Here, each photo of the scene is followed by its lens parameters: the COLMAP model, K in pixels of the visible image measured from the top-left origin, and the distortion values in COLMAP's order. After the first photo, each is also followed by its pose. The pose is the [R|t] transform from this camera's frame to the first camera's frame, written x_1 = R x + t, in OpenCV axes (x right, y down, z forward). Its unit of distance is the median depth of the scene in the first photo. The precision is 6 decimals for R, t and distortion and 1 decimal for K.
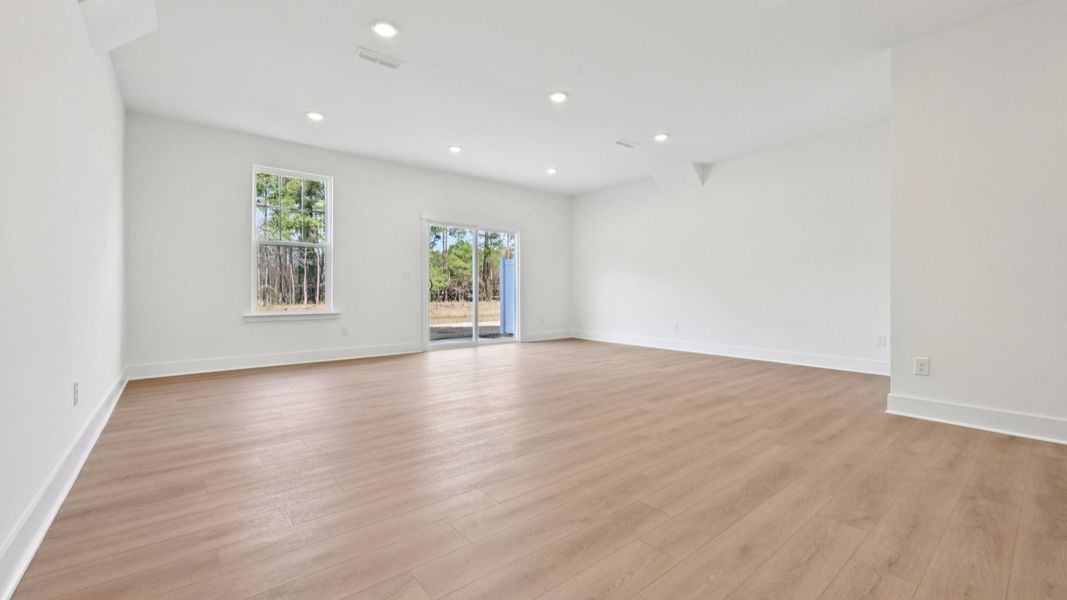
lens RADIAL K [[431.0, 0, 537.0], [0, 431.0, 296.5], [0, 0, 1]] dist [-0.000372, -0.000312]
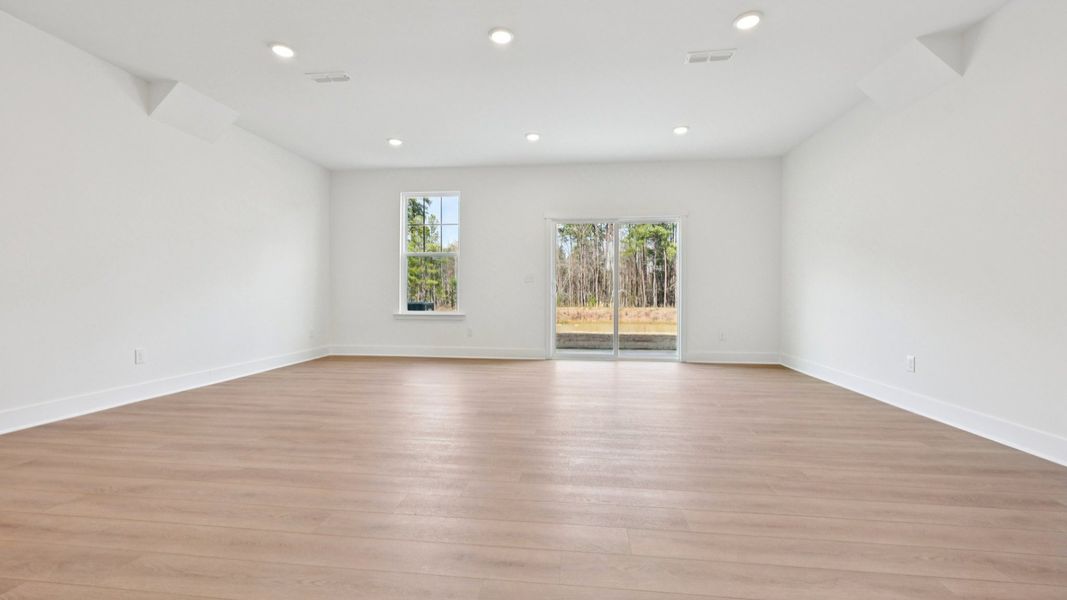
lens RADIAL K [[431.0, 0, 534.3], [0, 431.0, 295.9], [0, 0, 1]] dist [-0.000372, -0.000312]
pose [[0.696481, 0.002763, -0.717570, 0.379141], [-0.011008, 0.999916, -0.006835, -0.003538], [0.717491, 0.012659, 0.696453, 0.314648]]
